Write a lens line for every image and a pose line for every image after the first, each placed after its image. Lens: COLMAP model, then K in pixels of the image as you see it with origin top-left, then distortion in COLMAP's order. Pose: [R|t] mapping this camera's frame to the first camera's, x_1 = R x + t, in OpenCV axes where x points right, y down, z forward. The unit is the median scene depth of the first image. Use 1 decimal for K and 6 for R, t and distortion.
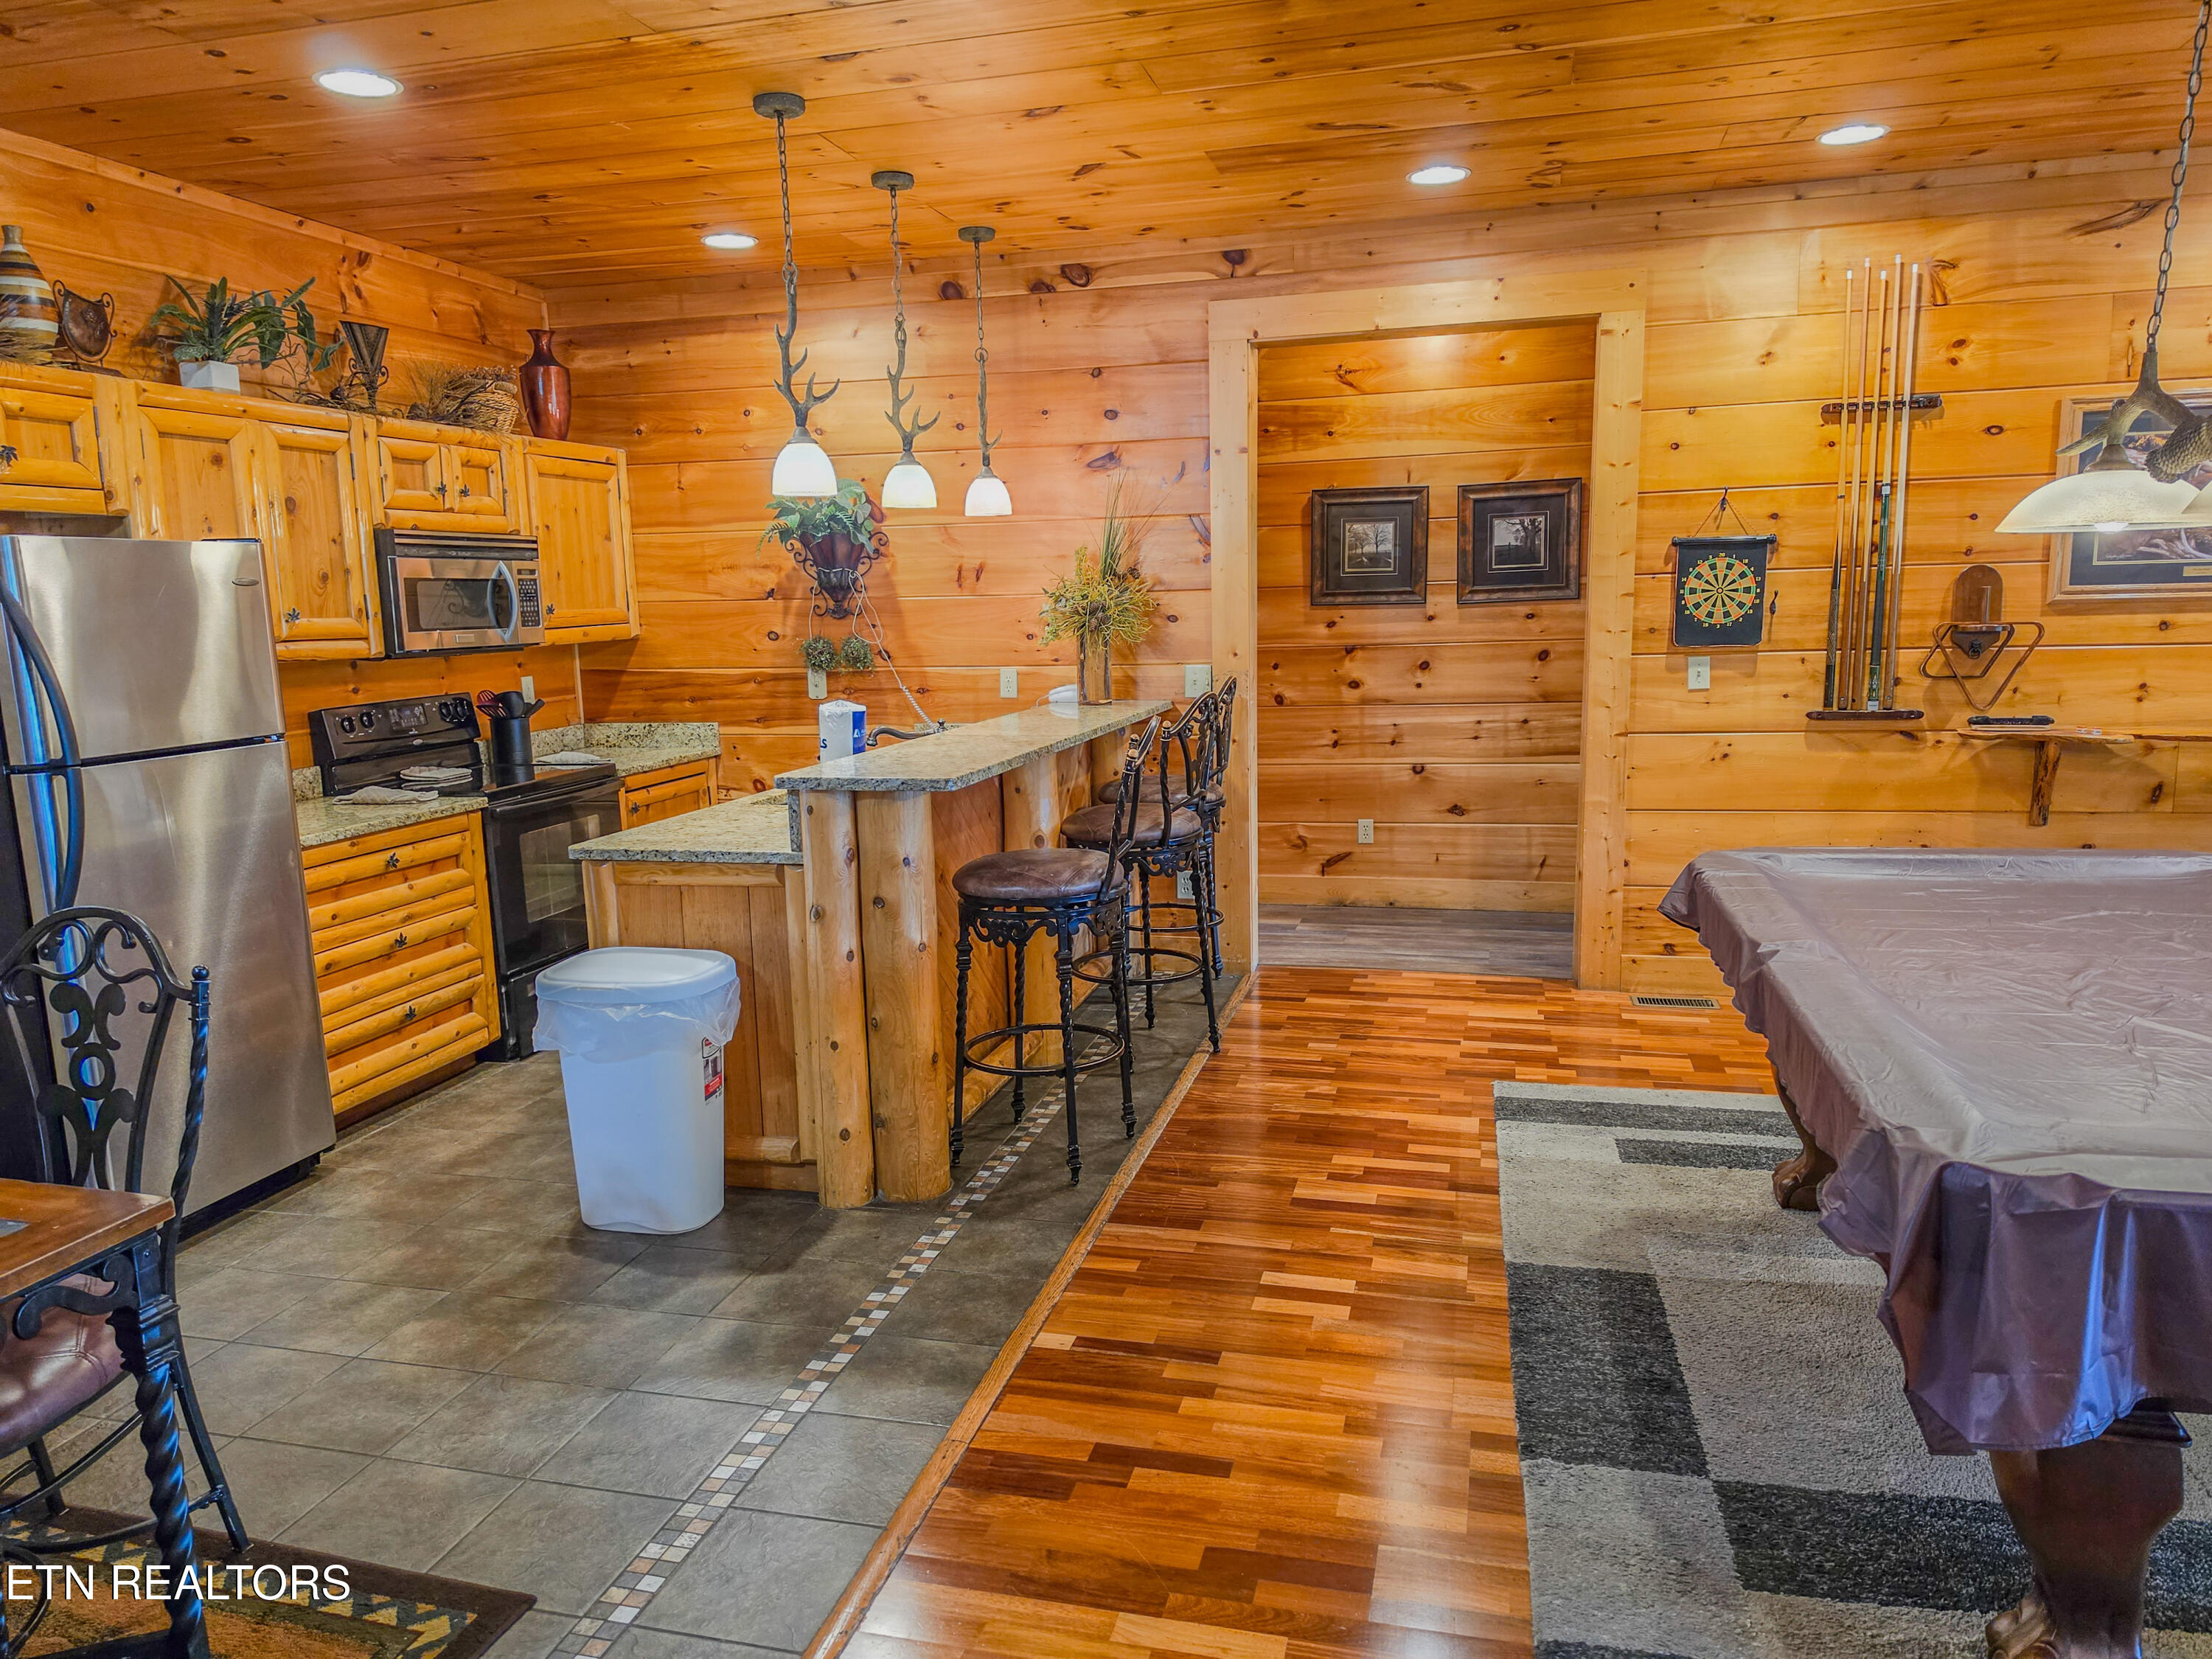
lens RADIAL K [[1517.4, 0, 1089.1], [0, 1517.4, 831.1], [0, 0, 1]] dist [0.101711, -0.159522]
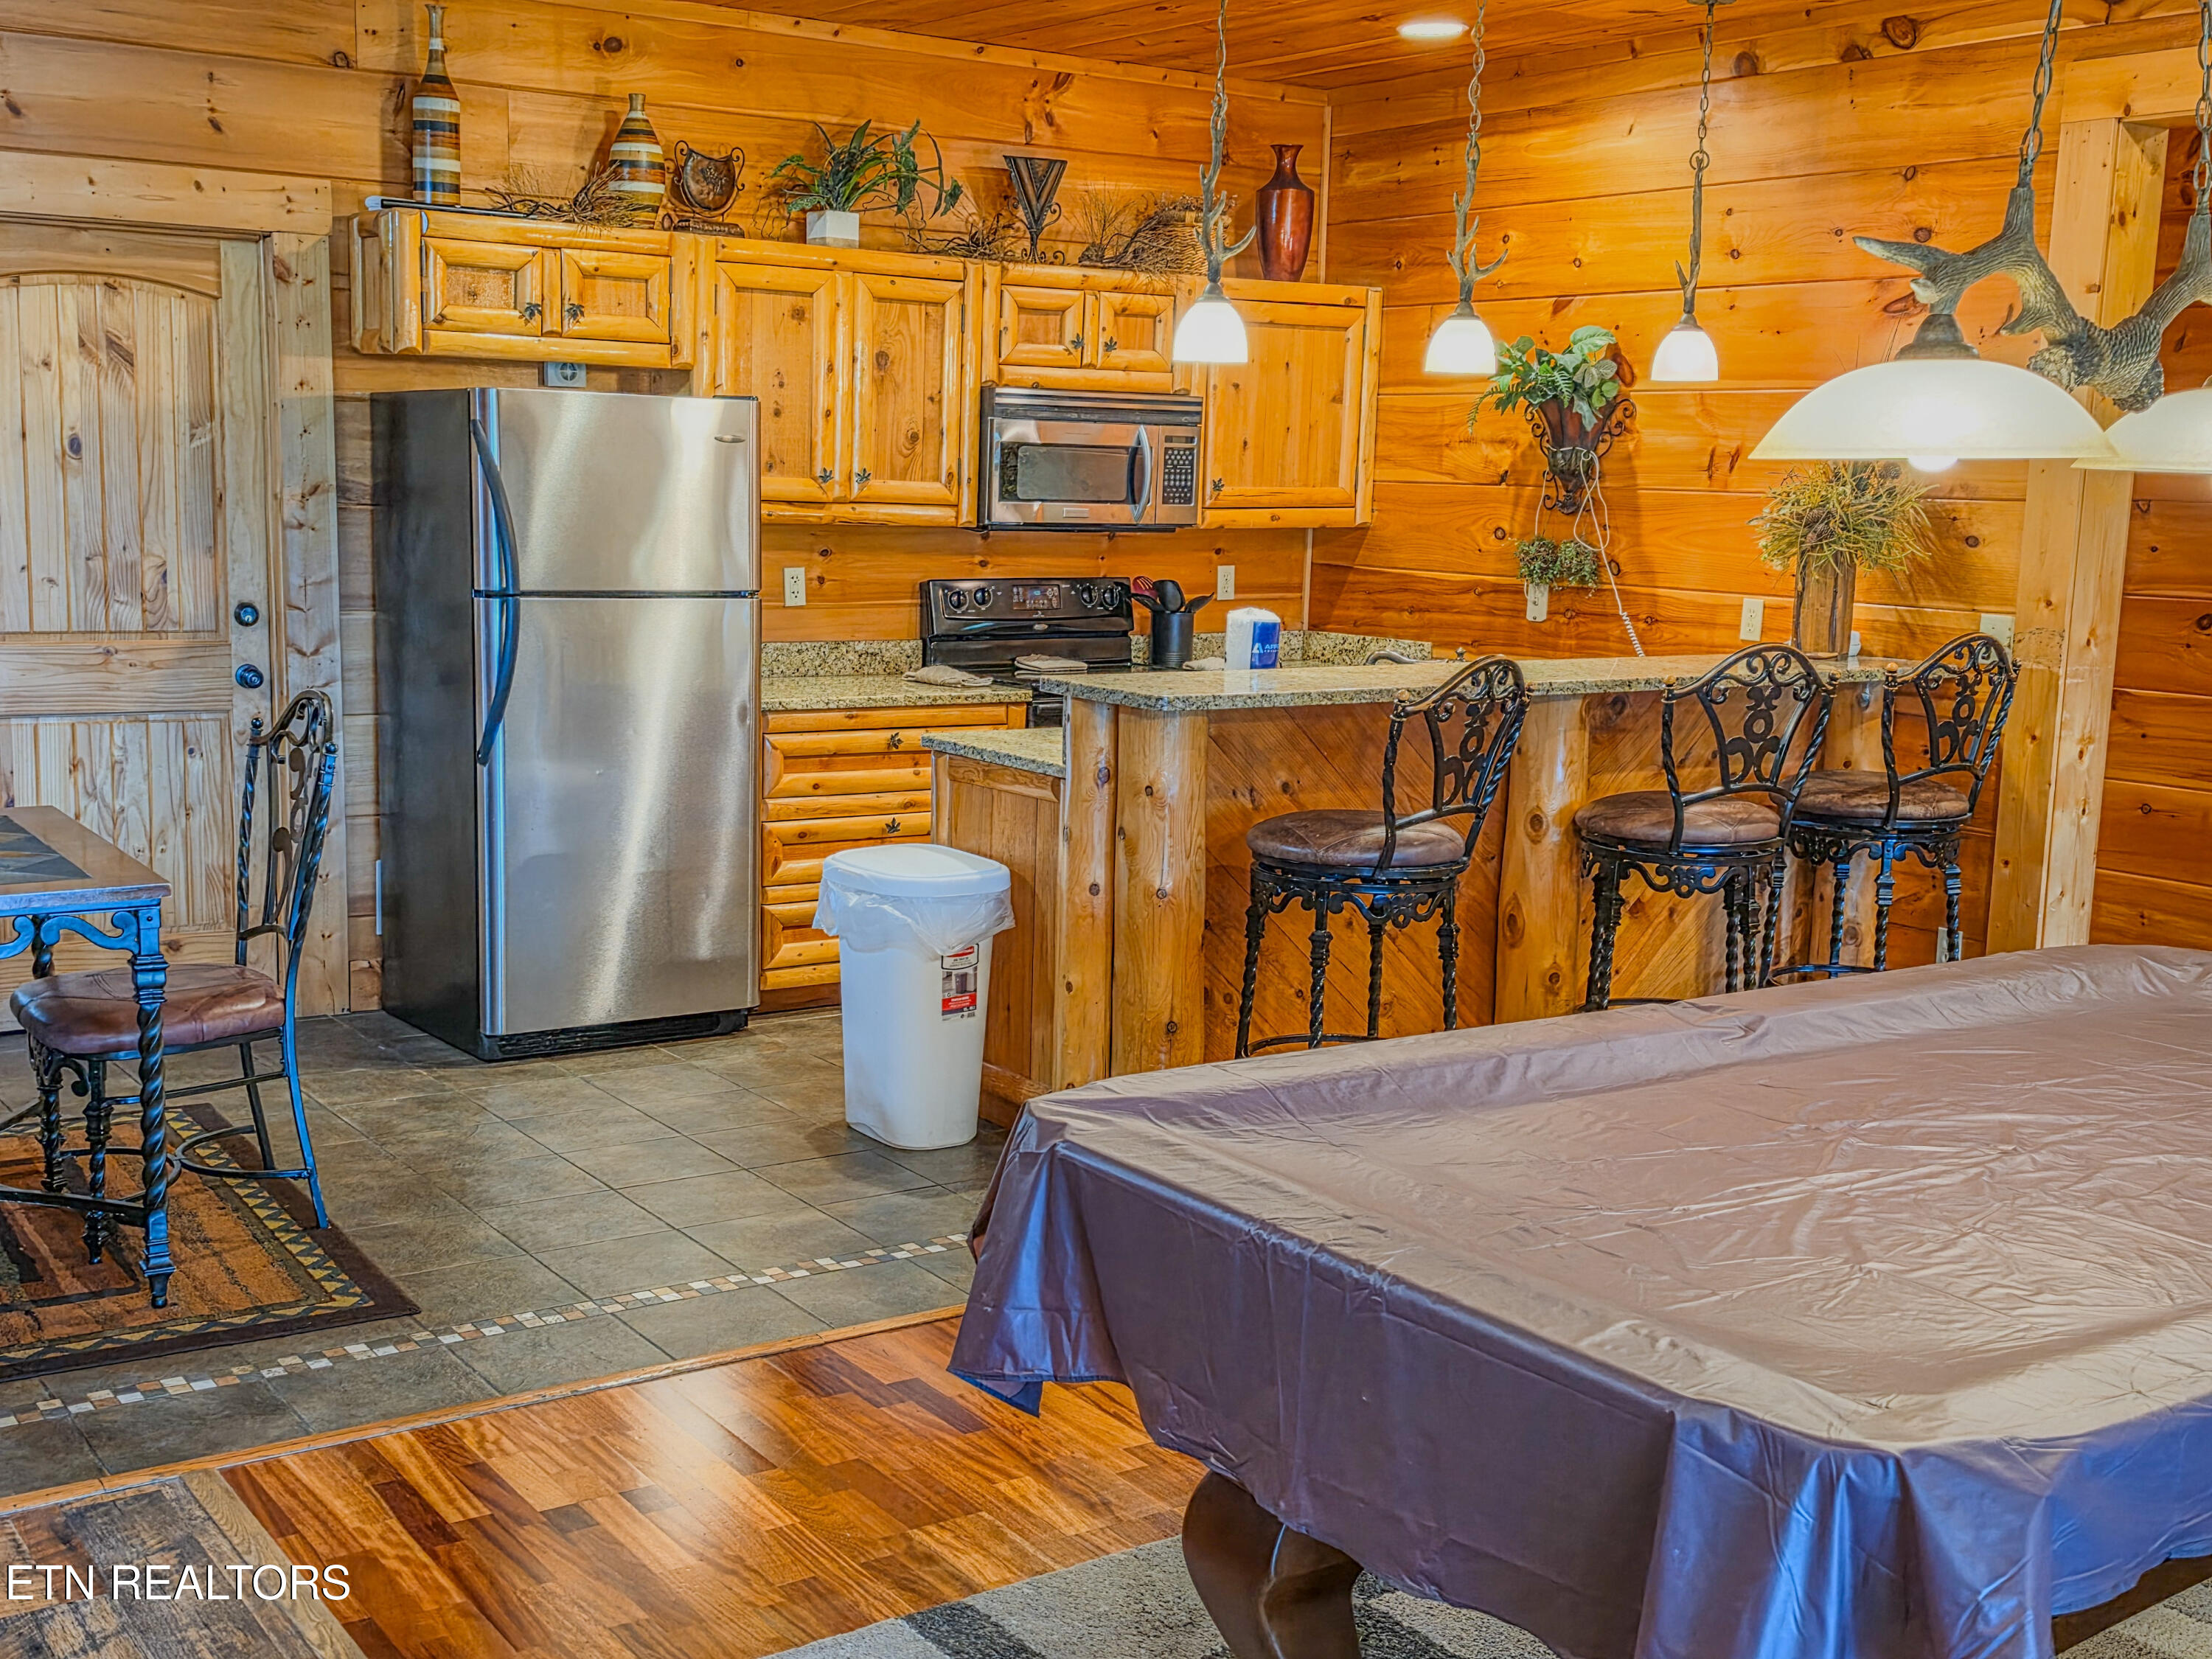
lens RADIAL K [[2456.5, 0, 1078.4], [0, 2456.5, 833.8], [0, 0, 1]] dist [0.114266, -0.215062]
pose [[0.753668, 0.143508, -0.641397, 0.526875], [-0.147156, 0.987942, 0.048131, -0.011802], [0.640570, 0.058110, 0.765698, -0.066418]]
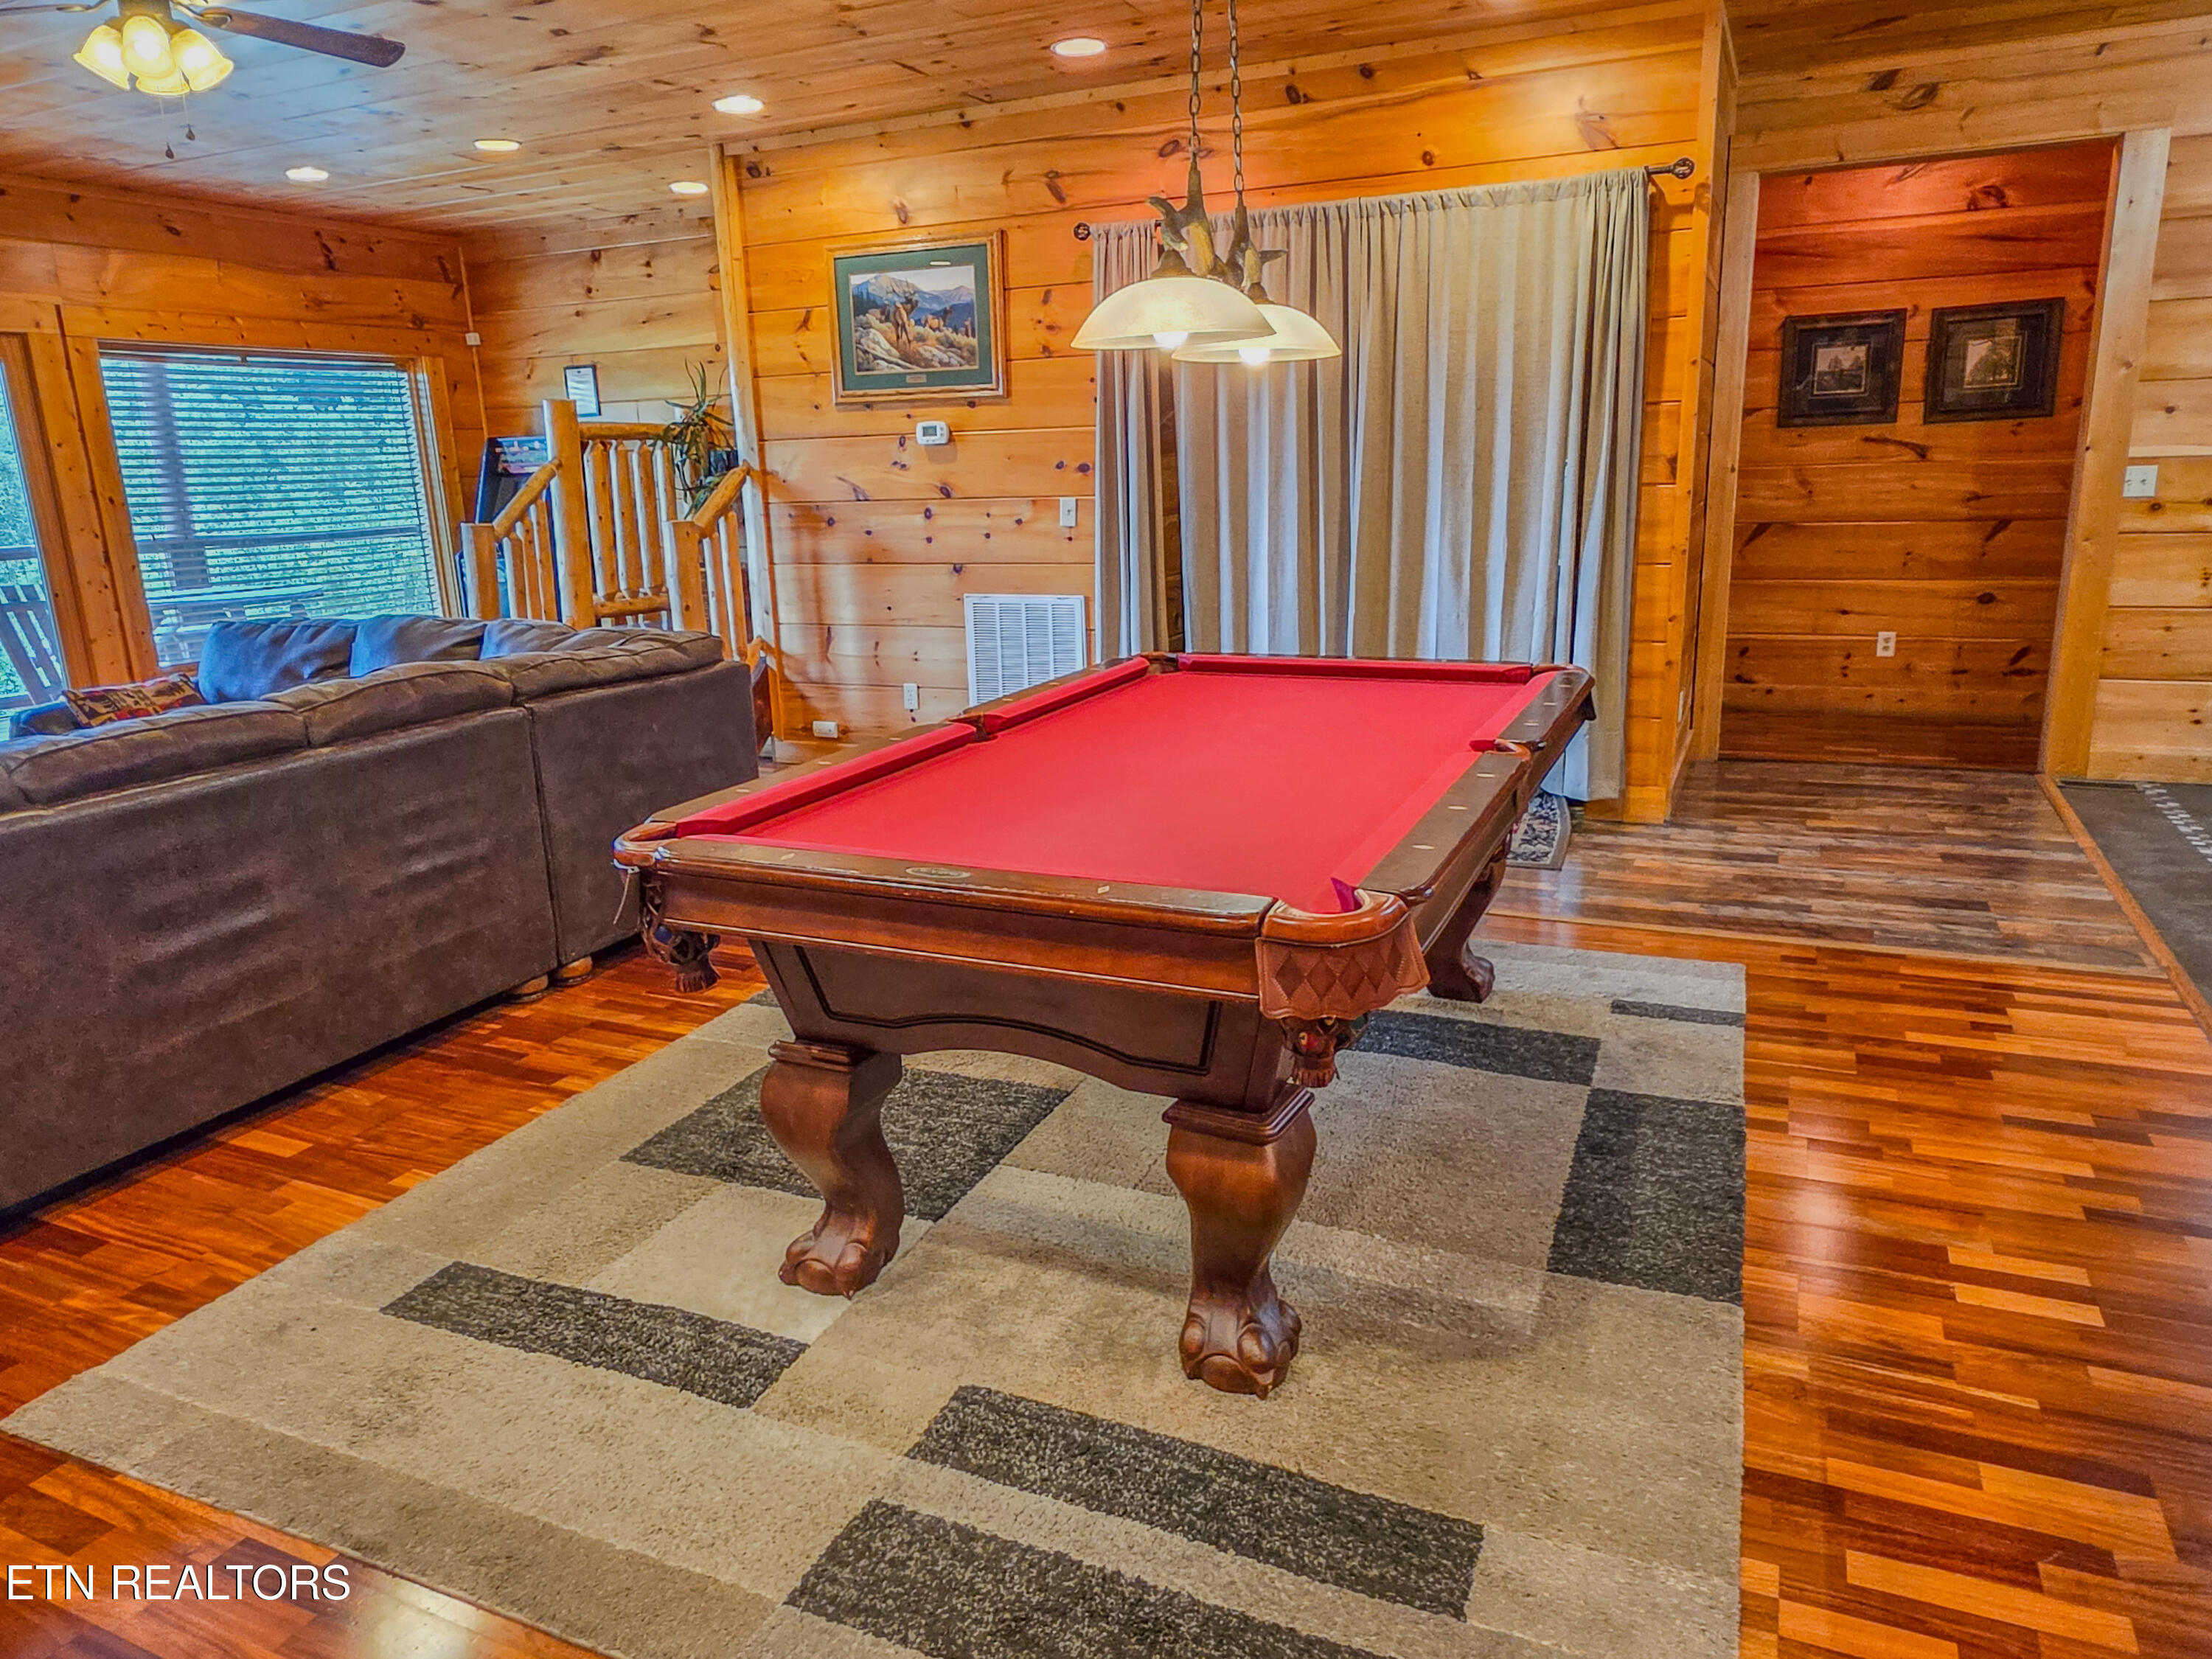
lens RADIAL K [[1433.3, 0, 1106.0], [0, 1433.3, 829.5], [0, 0, 1]] dist [0.004019, 0.002318]
pose [[-0.983011, 0.014525, 0.182969, 0.285644], [0.084678, 0.920325, 0.381878, -0.138991], [-0.162845, 0.390884, -0.905920, 1.023730]]
